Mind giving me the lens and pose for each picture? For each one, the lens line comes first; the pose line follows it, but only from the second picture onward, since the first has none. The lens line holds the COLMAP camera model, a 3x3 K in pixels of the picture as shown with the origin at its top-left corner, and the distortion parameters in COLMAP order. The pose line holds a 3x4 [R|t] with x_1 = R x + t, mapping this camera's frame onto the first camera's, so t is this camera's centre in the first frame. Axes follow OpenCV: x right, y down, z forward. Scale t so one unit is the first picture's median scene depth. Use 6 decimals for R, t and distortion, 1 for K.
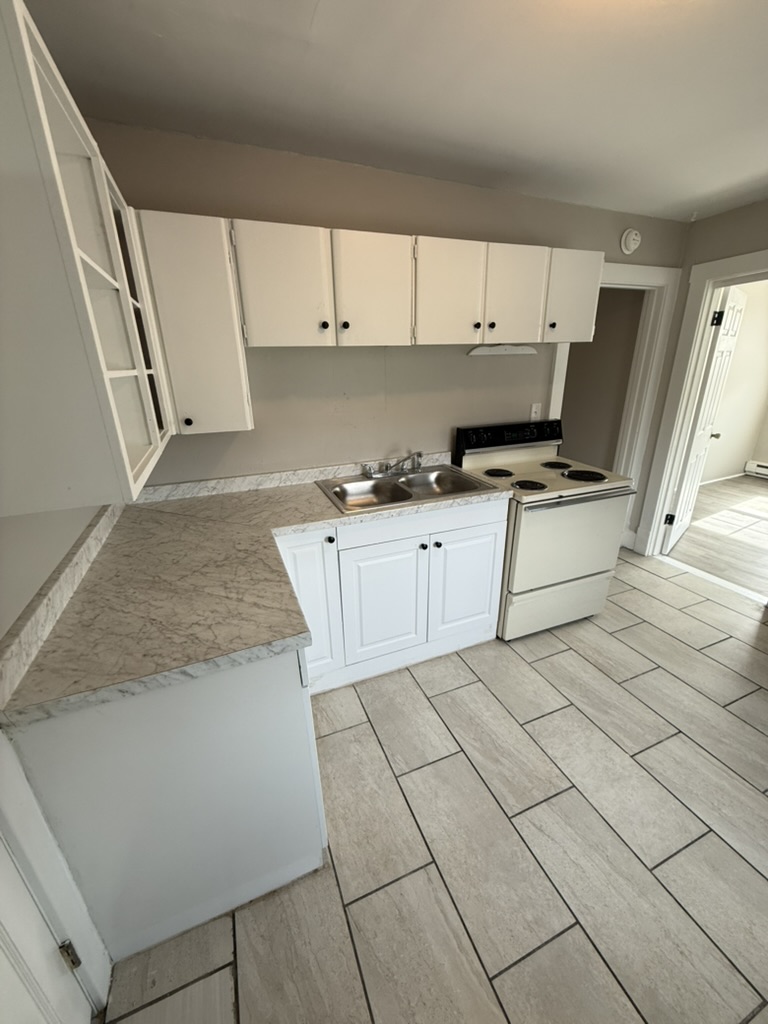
lens RADIAL K [[405.4, 0, 384.0], [0, 405.4, 512.0], [0, 0, 1]] dist [-0.000874, 0.000184]
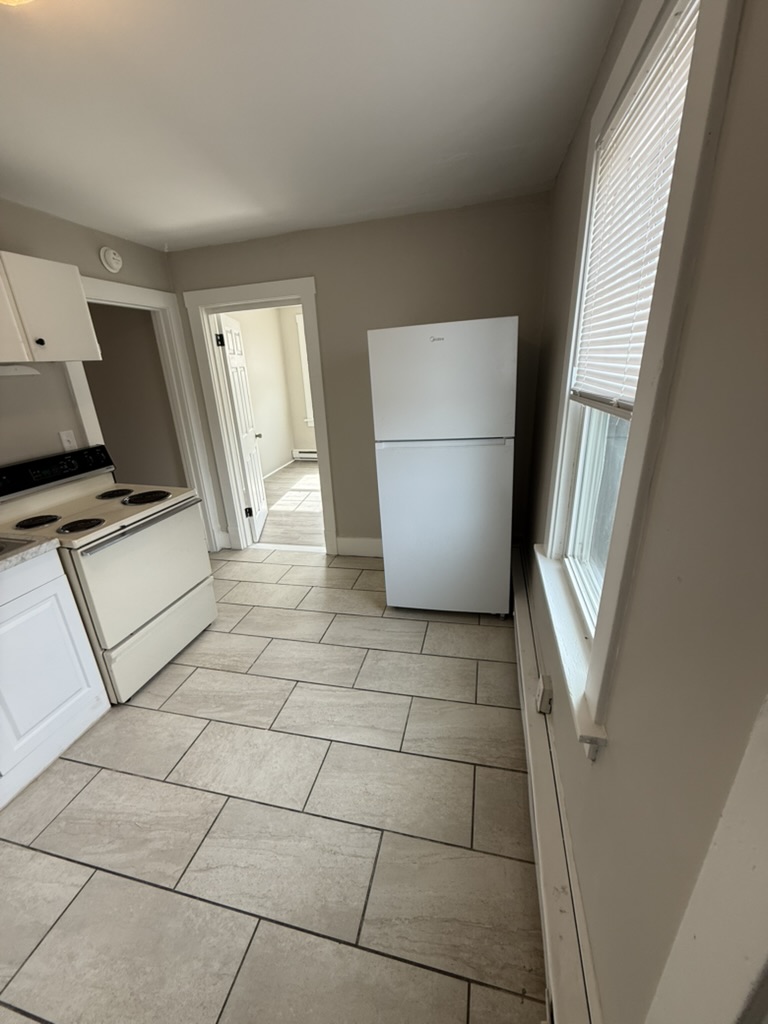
lens RADIAL K [[405.4, 0, 384.0], [0, 405.4, 512.0], [0, 0, 1]] dist [-0.000874, 0.000184]
pose [[0.589489, -0.286174, 0.755385, 0.085318], [0.312484, 0.943125, 0.113441, 0.009478], [-0.744887, 0.169174, 0.645387, -0.034534]]
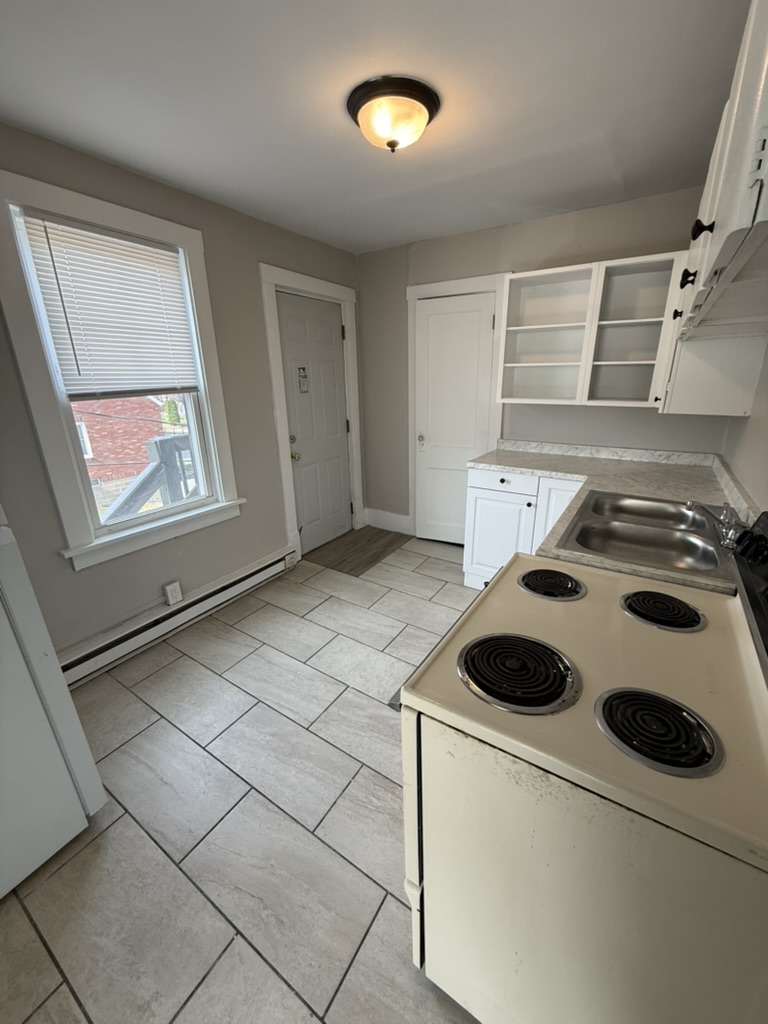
lens RADIAL K [[412.1, 0, 384.0], [0, 412.1, 512.0], [0, 0, 1]] dist [-0.060927, -0.000042]
pose [[-0.820050, 0.215891, -0.530009, 0.708749], [-0.170577, 0.791815, 0.586458, -0.370675], [0.546280, 0.571332, -0.612501, 1.010151]]
